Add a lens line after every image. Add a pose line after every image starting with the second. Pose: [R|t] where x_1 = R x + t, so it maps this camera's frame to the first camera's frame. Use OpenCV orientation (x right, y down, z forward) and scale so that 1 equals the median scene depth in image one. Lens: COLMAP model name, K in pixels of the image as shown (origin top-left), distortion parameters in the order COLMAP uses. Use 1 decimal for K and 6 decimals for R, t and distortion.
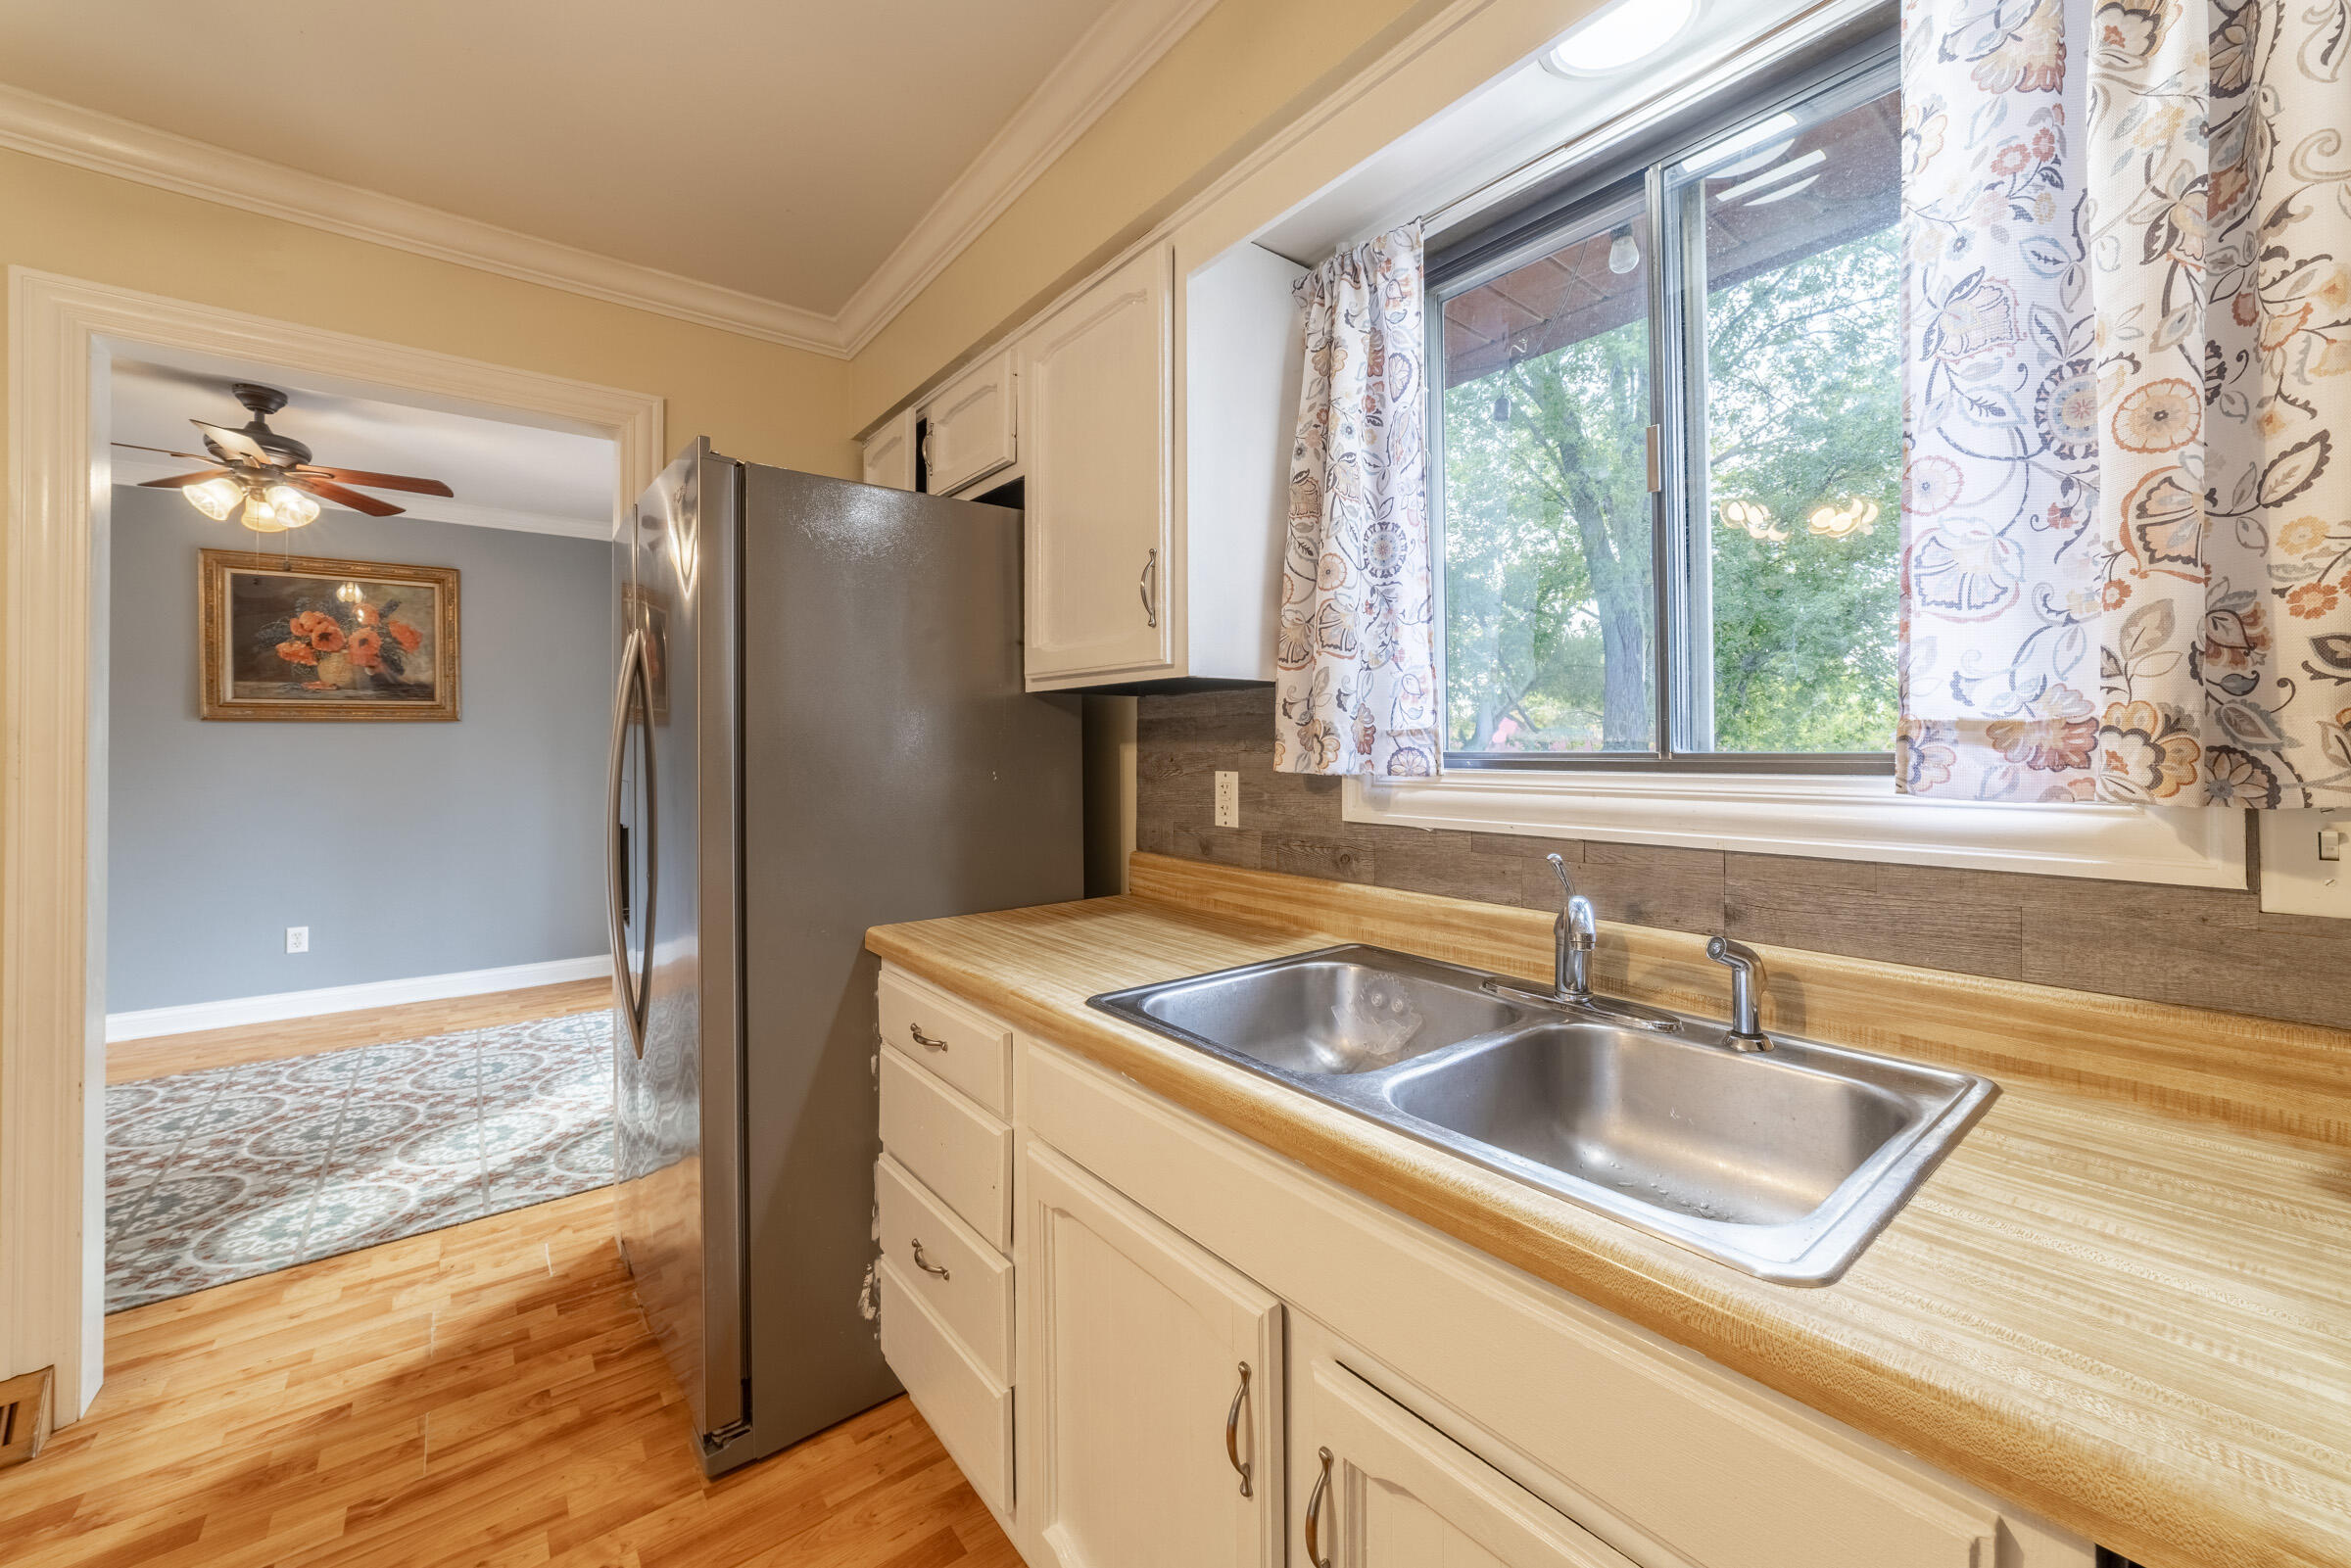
lens RADIAL K [[900.5, 0, 1172.1], [0, 900.5, 741.9], [0, 0, 1]] dist [-0.019223, 0.006009]
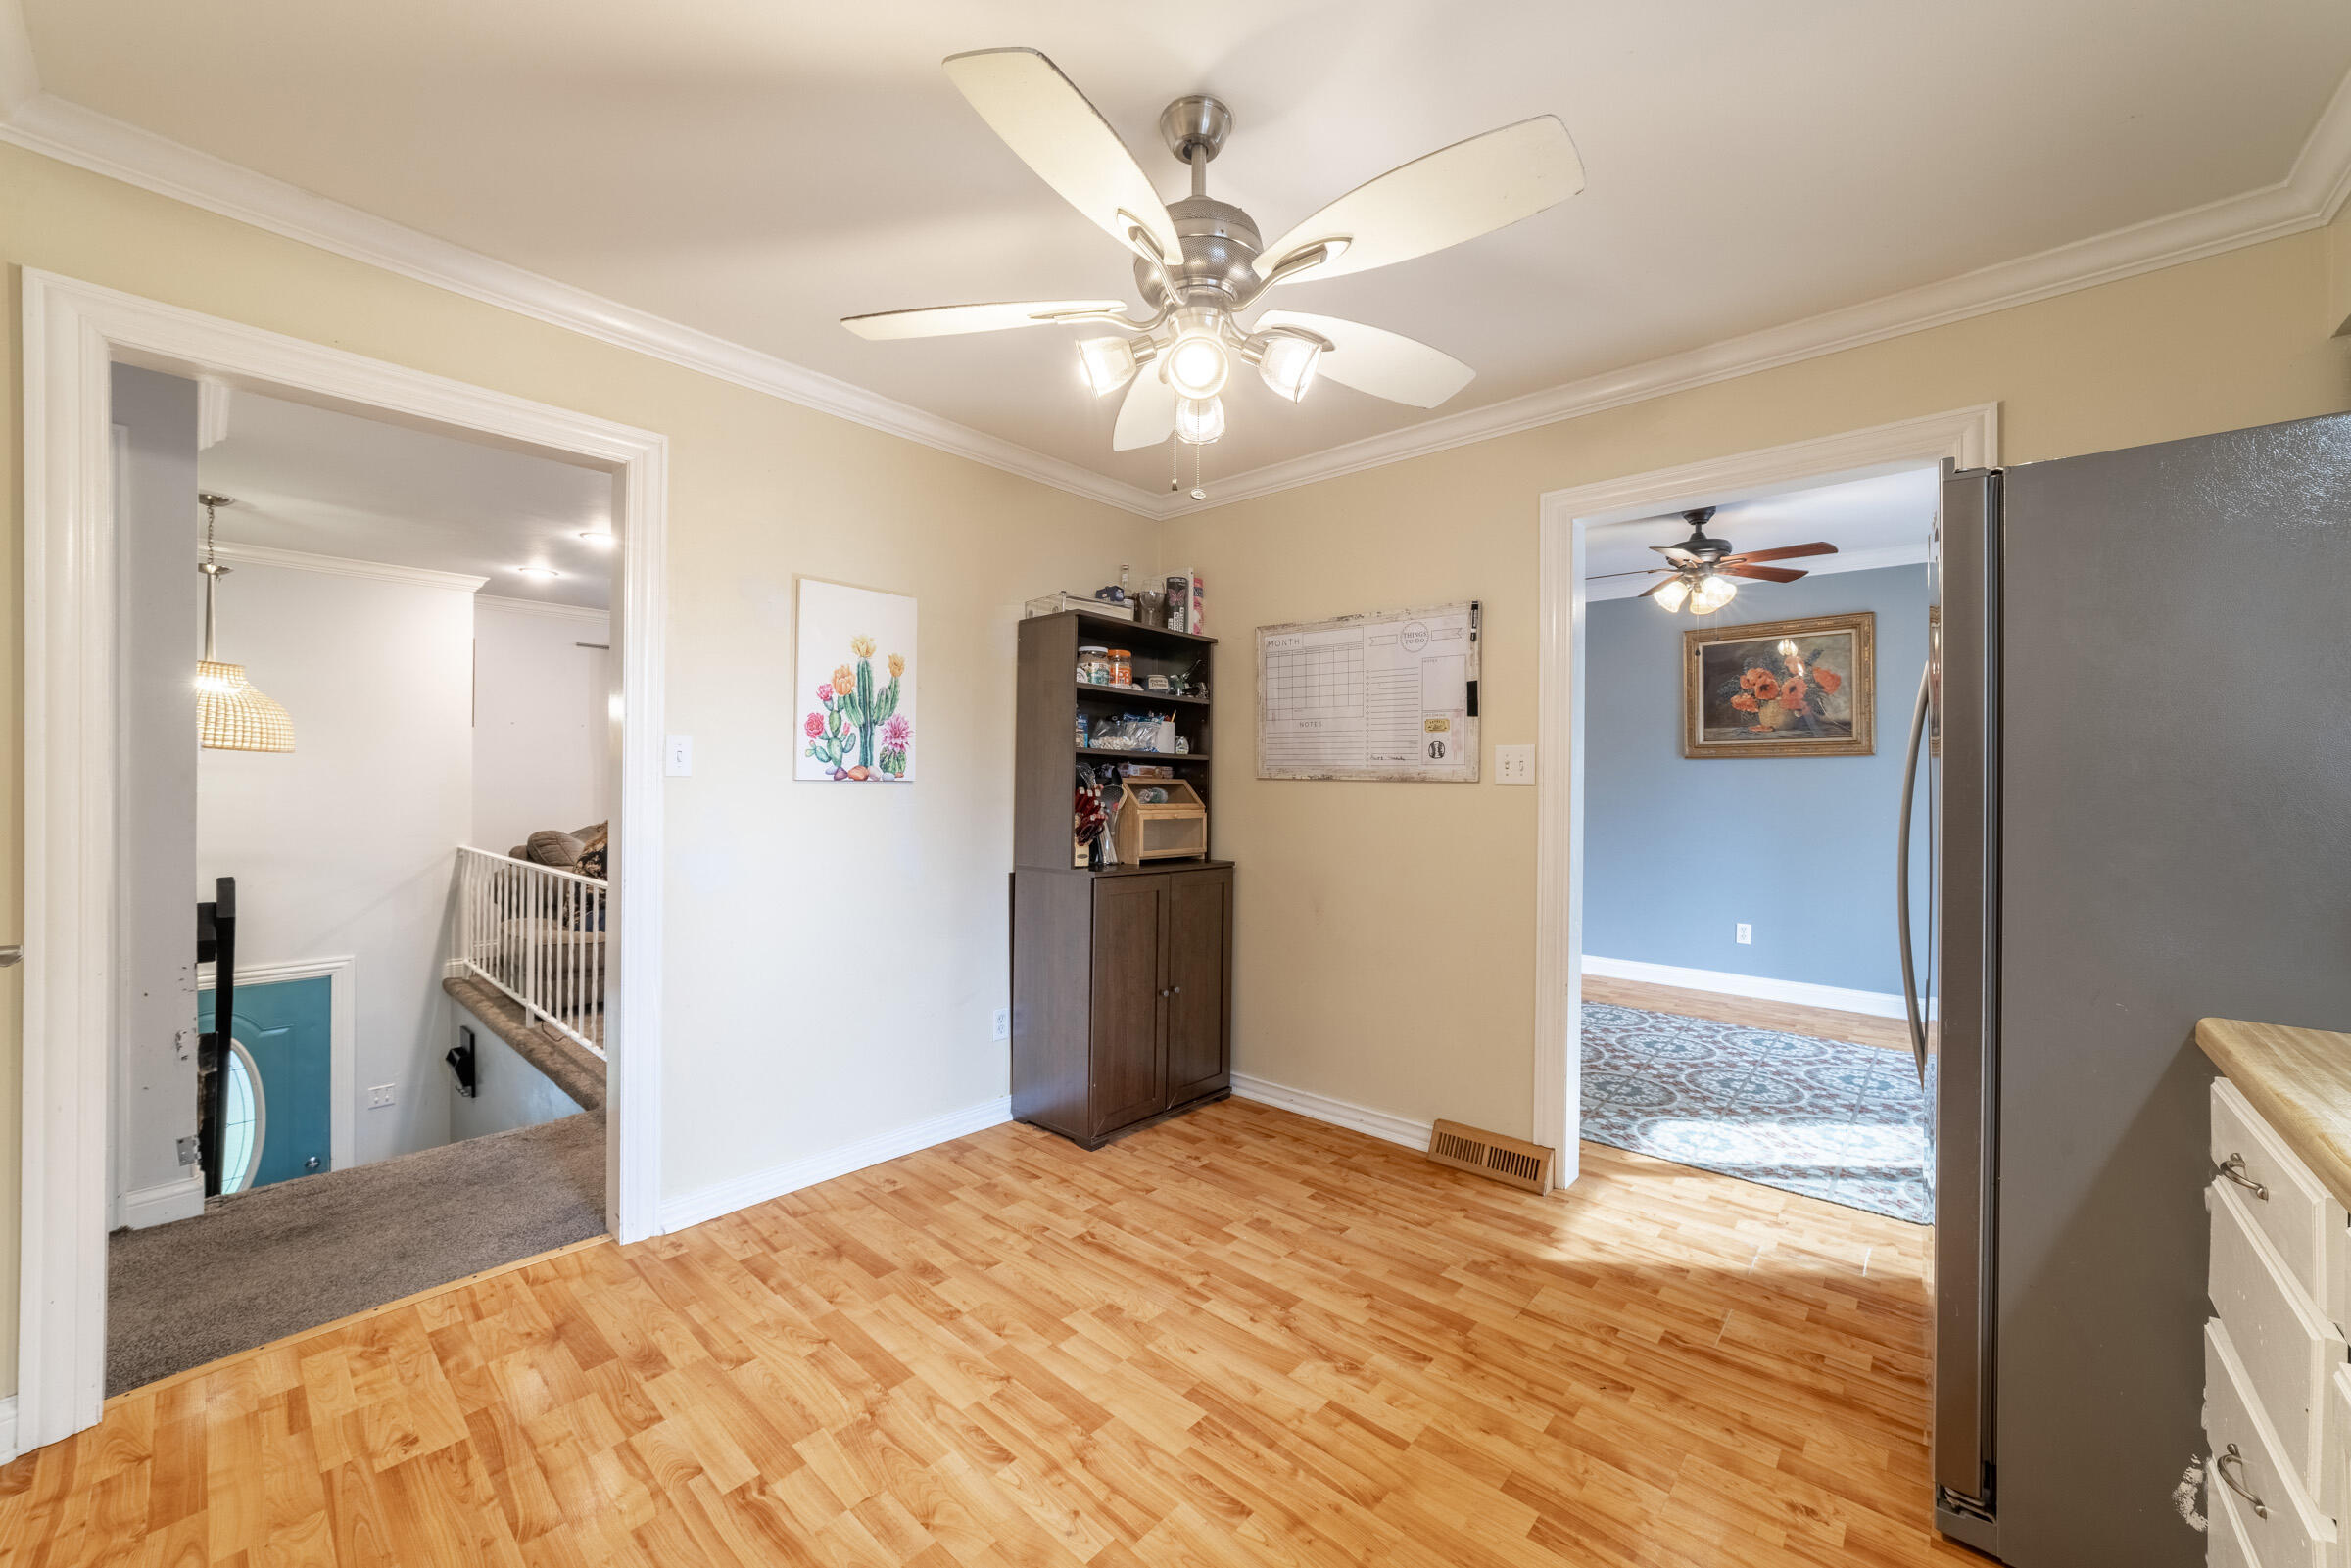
lens RADIAL K [[900.5, 0, 1174.9], [0, 900.5, 777.1], [0, 0, 1]] dist [-0.019223, 0.006009]
pose [[0.170407, 0.003582, -0.985367, 0.257292], [-0.000702, 0.999994, 0.003514, -0.000284], [0.985374, 0.000093, 0.170408, 0.008595]]
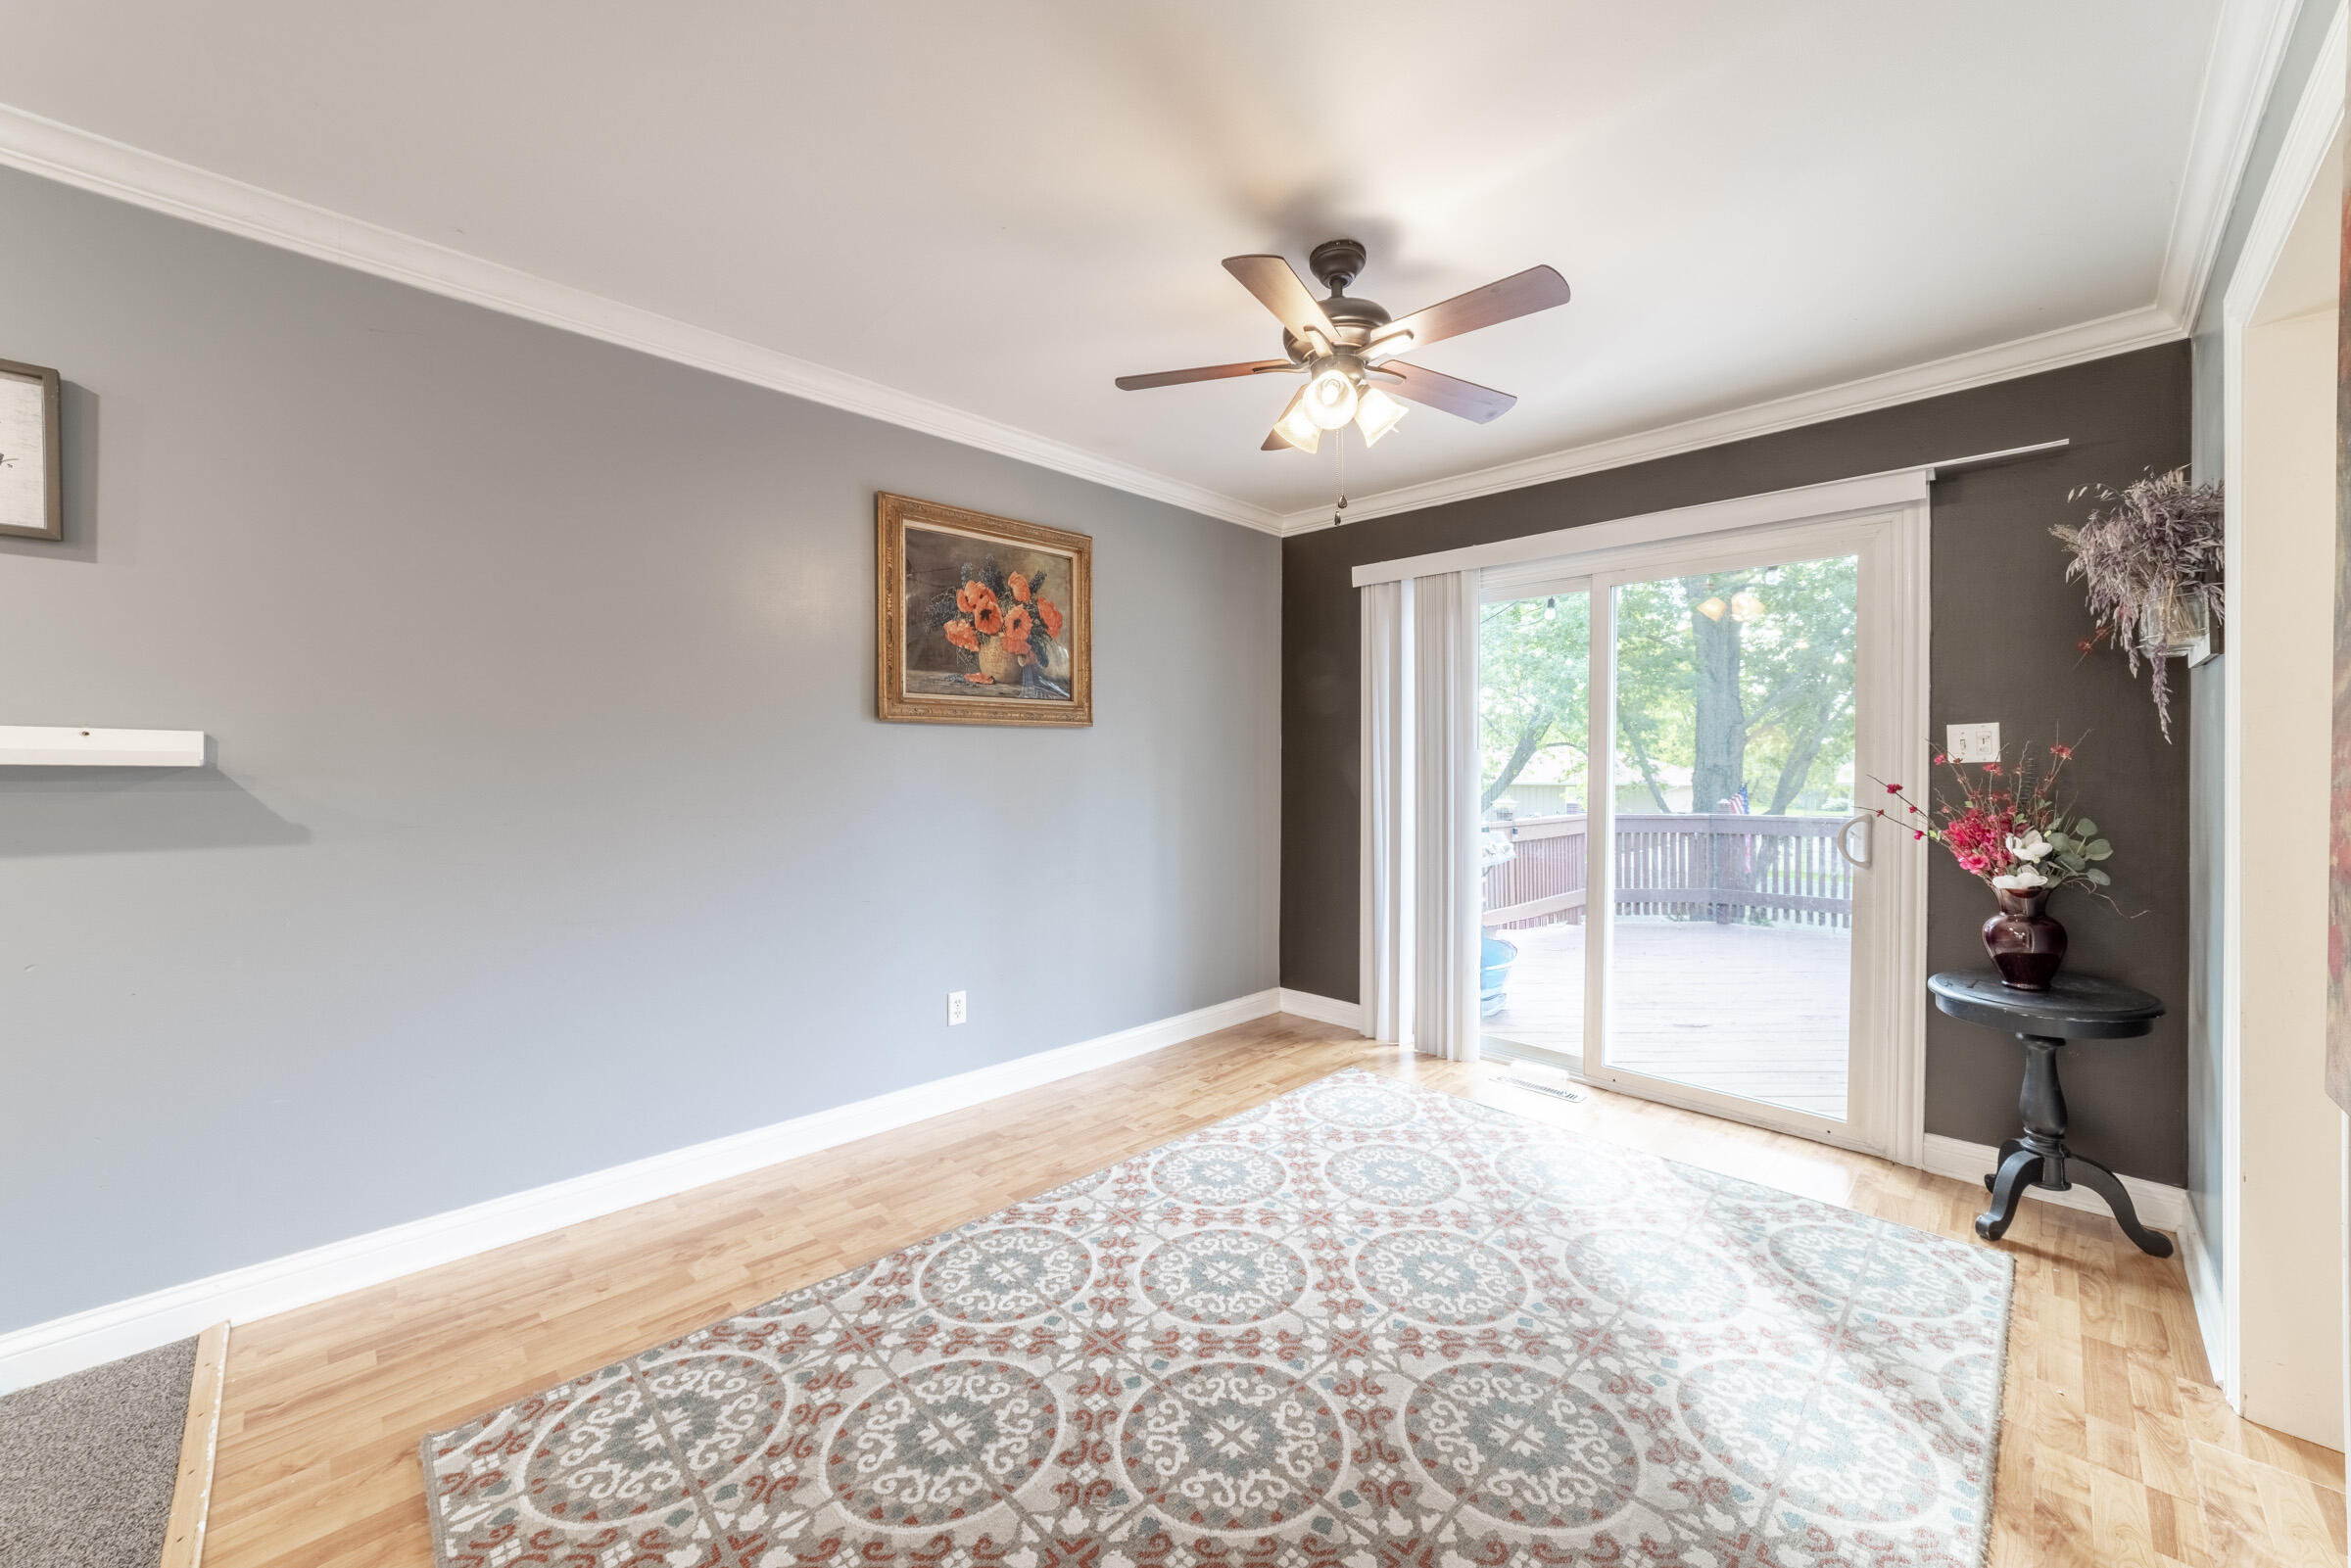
lens RADIAL K [[900.5, 0, 1171.9], [0, 900.5, 768.1], [0, 0, 1]] dist [-0.019223, 0.006009]
pose [[0.995105, -0.002958, 0.098774, -2.059693], [0.002872, 0.999995, 0.001010, 0.034021], [-0.098777, -0.000721, 0.995109, 0.491746]]
